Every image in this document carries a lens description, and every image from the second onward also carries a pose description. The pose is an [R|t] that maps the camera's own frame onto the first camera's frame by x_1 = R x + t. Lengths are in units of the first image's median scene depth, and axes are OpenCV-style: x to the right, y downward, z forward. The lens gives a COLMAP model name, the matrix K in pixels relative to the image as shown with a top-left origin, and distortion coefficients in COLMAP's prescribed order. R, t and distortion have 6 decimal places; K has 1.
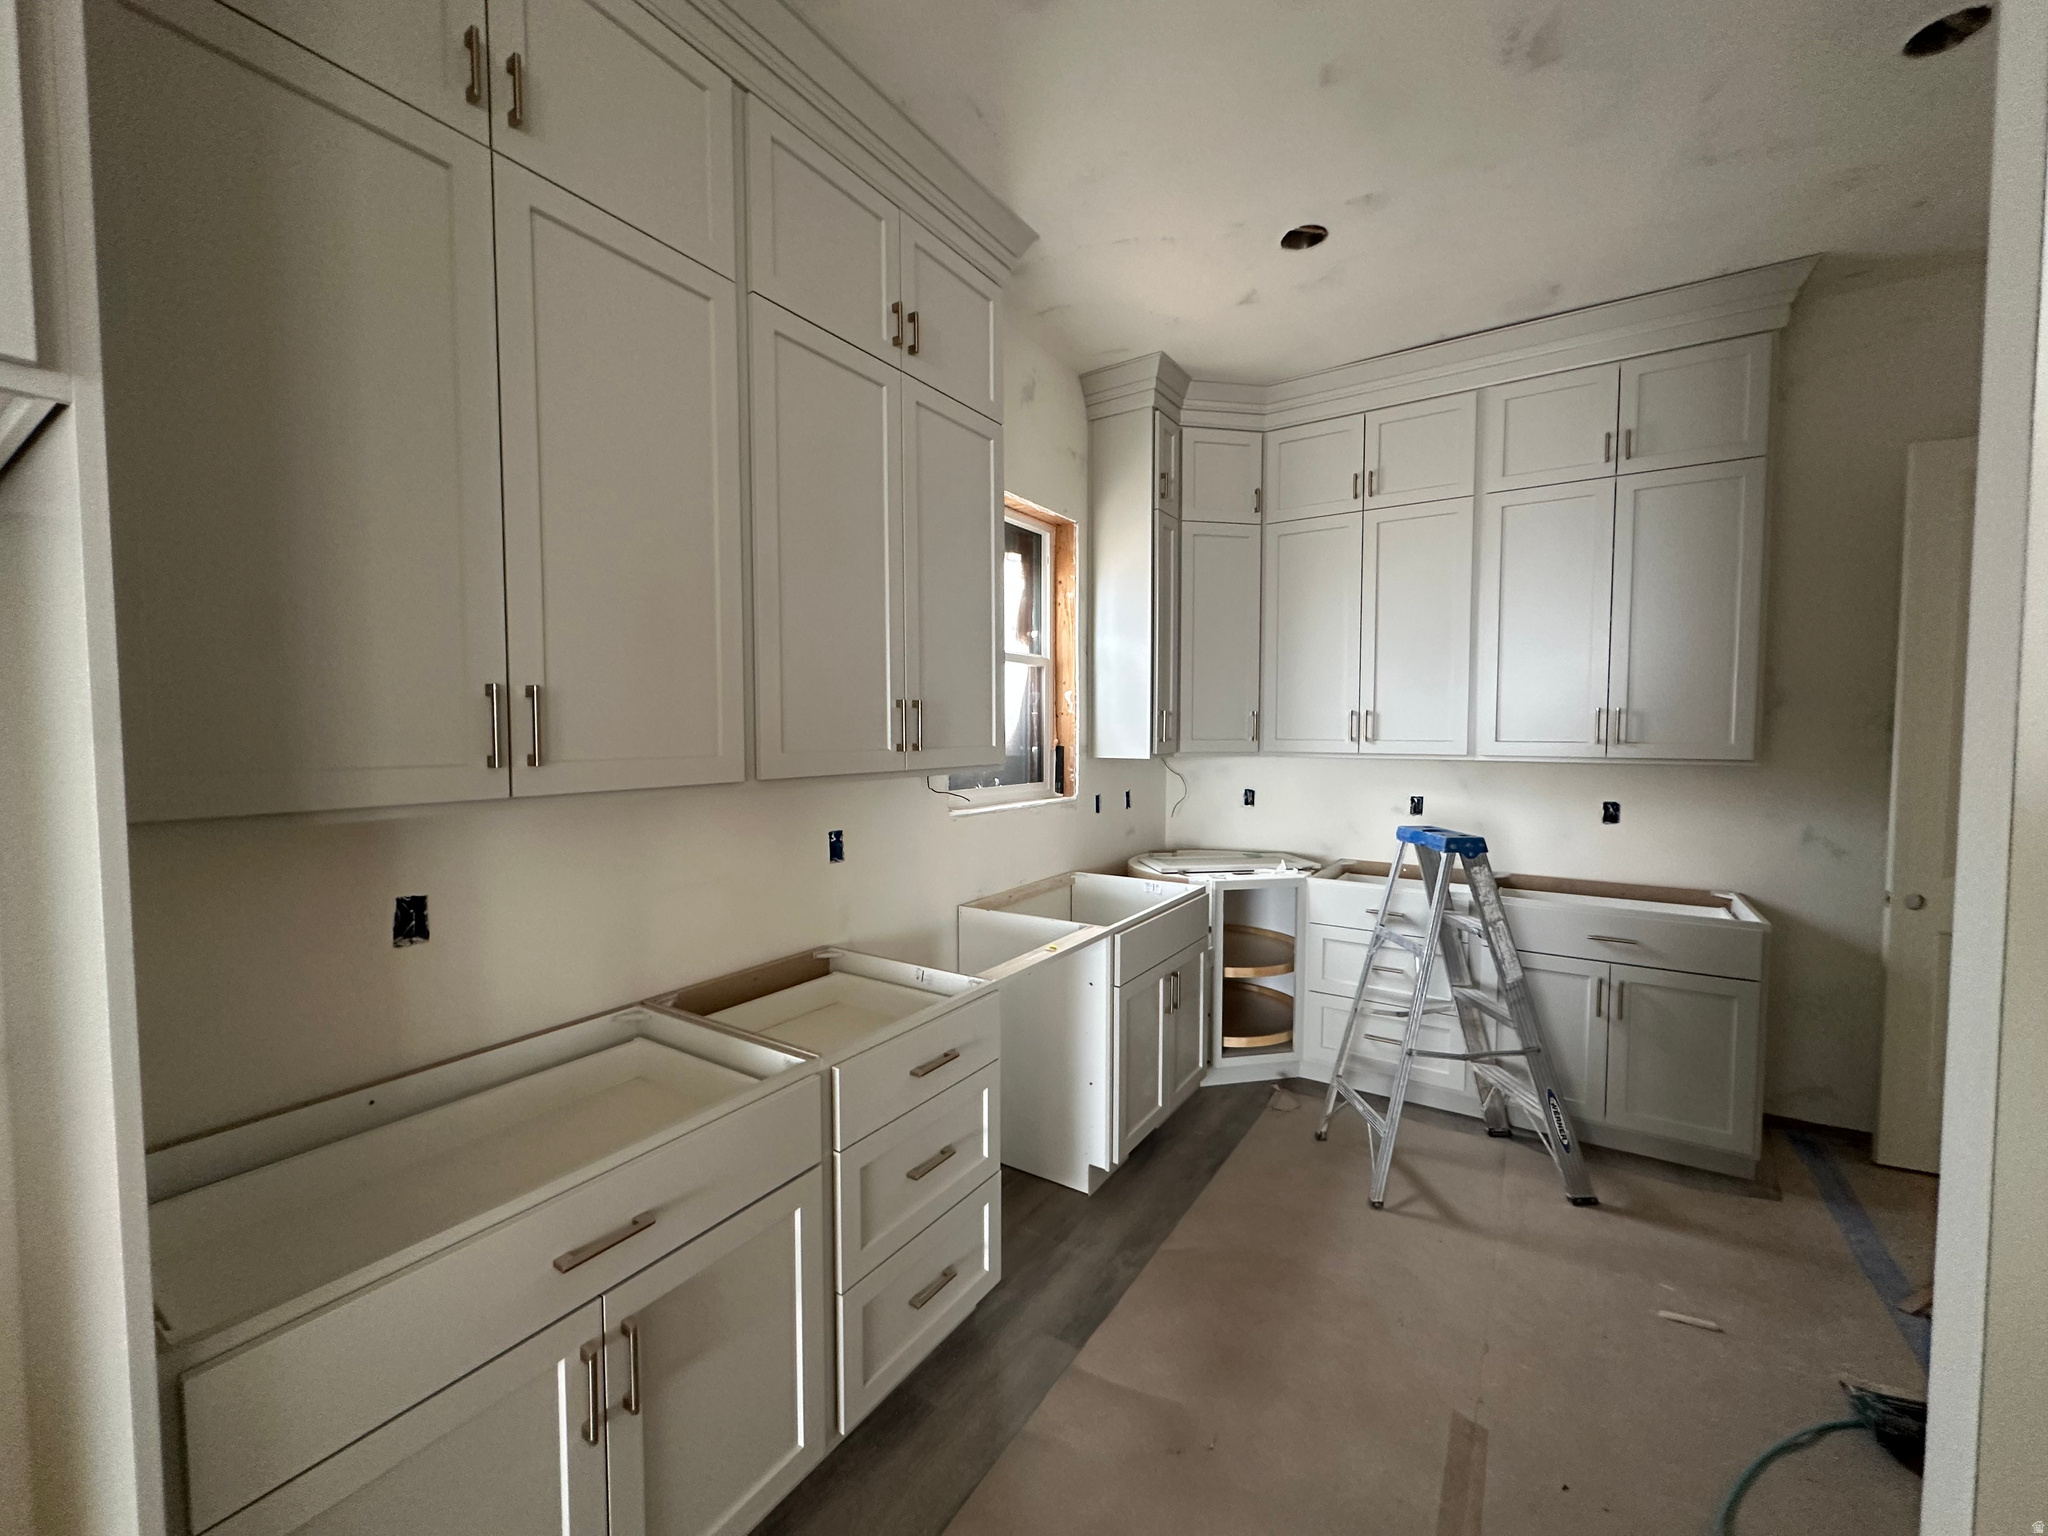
lens RADIAL K [[815.9, 0, 1056.2], [0, 815.9, 764.4], [0, 0, 1]] dist [0.035826, 0.000035]
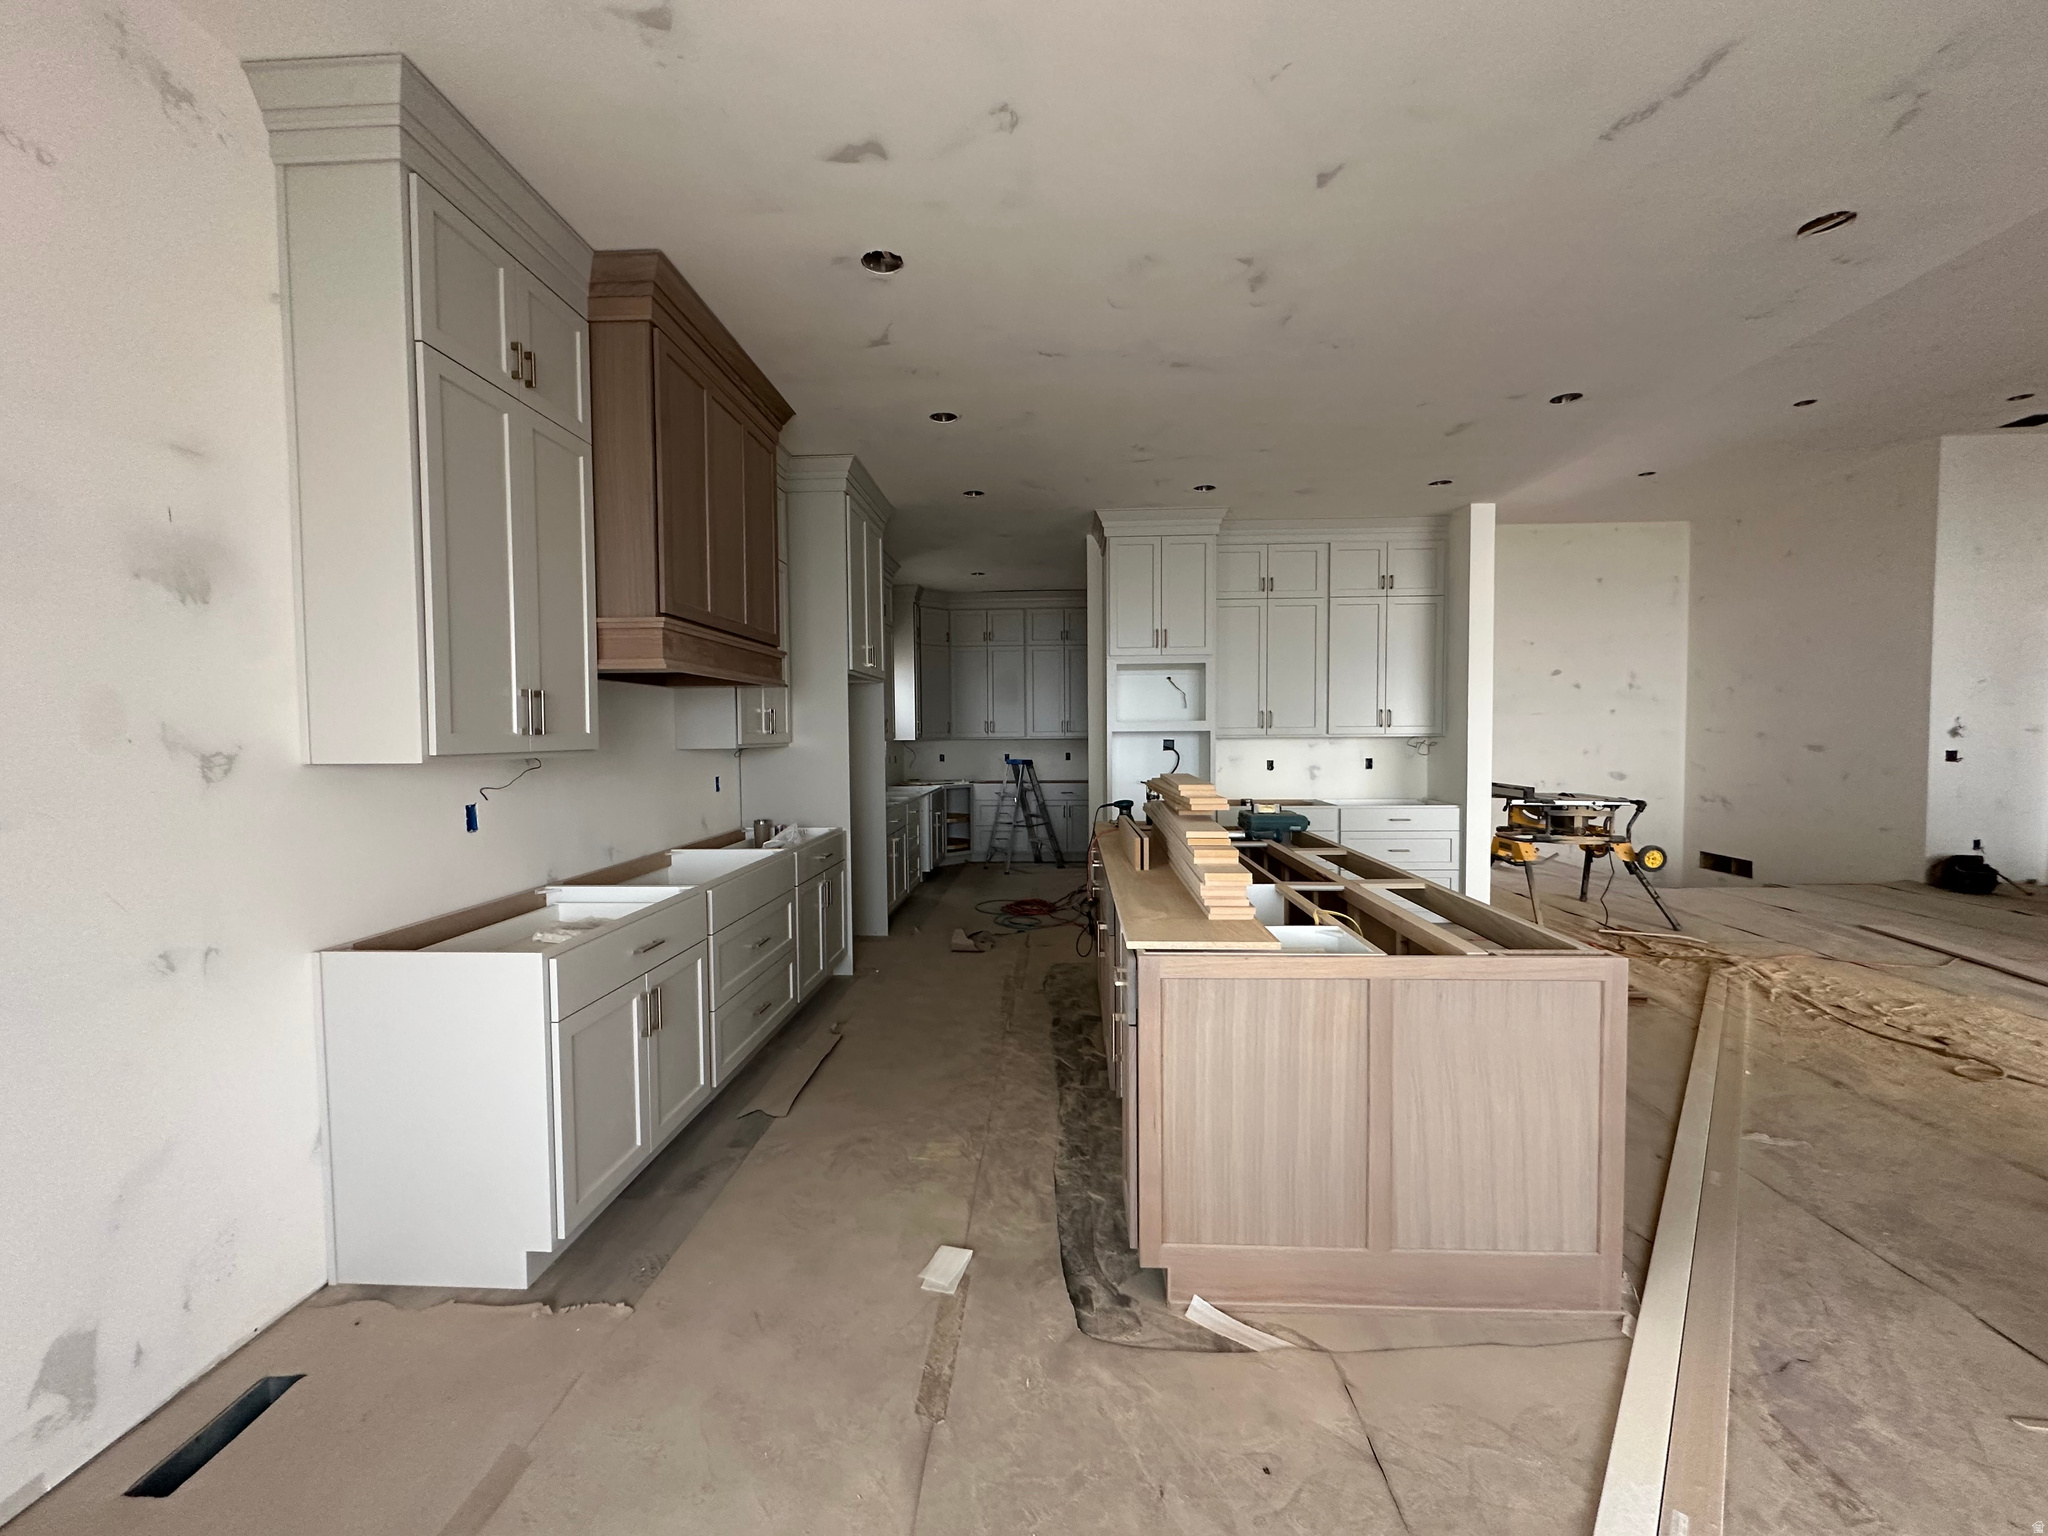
lens RADIAL K [[813.4, 0, 1025.7], [0, 813.4, 765.6], [0, 0, 1]] dist [-0.001017, -0.000043]
pose [[0.874591, -0.027598, 0.484075, -0.814276], [0.031857, 0.999492, -0.000574, 0.084784], [-0.483814, 0.015924, 0.875026, -1.376273]]
